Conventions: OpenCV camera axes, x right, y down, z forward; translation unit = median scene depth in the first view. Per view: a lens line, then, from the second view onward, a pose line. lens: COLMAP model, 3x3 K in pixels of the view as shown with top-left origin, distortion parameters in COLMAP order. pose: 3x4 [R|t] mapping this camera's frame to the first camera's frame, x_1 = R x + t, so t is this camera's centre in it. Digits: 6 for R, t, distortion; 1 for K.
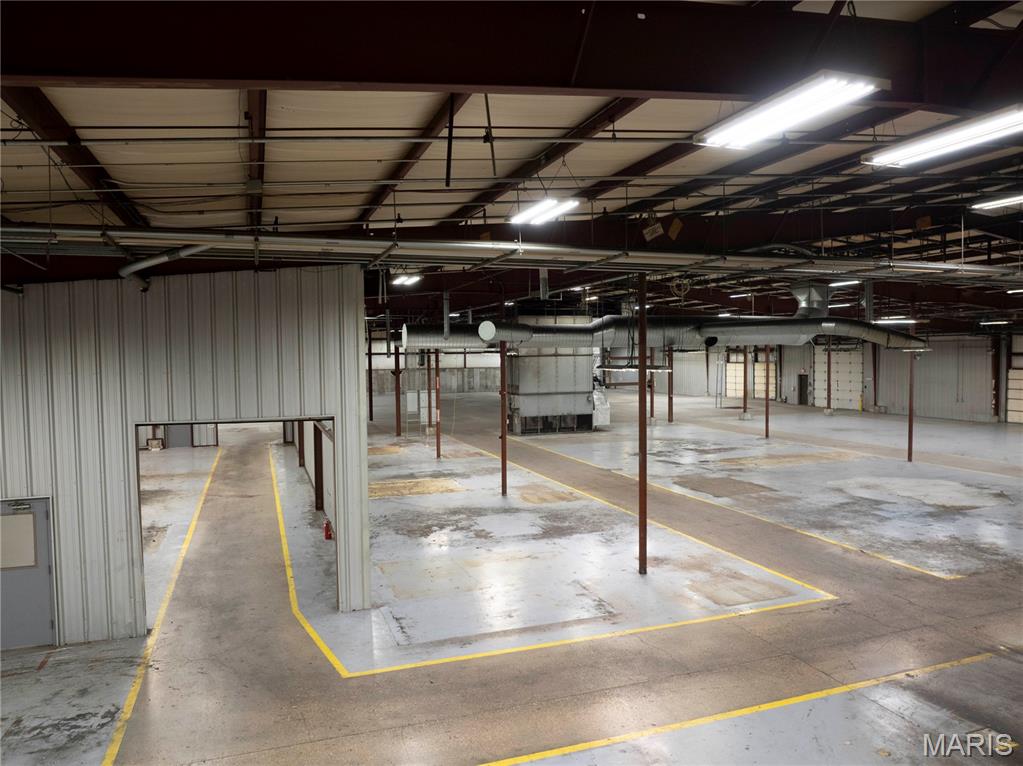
lens RADIAL K [[720.5, 0, 511.5], [0, 720.5, 383.0], [0, 0, 1]] dist [-0.037300, -0.001302]
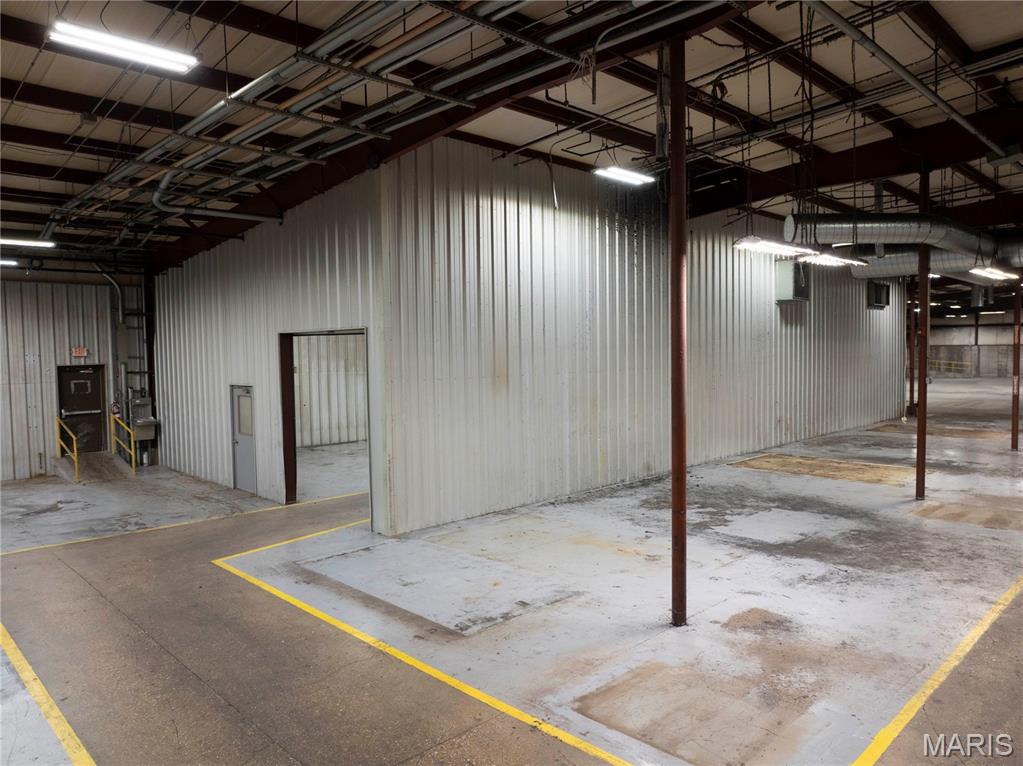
lens RADIAL K [[720.0, 0, 511.5], [0, 720.0, 383.0], [0, 0, 1]] dist [-0.039562, 0.003970]
pose [[0.421366, 0.052599, -0.905364, 0.549349], [-0.027626, 0.998598, 0.045158, 0.051942], [0.906470, 0.005984, 0.422229, 0.578877]]
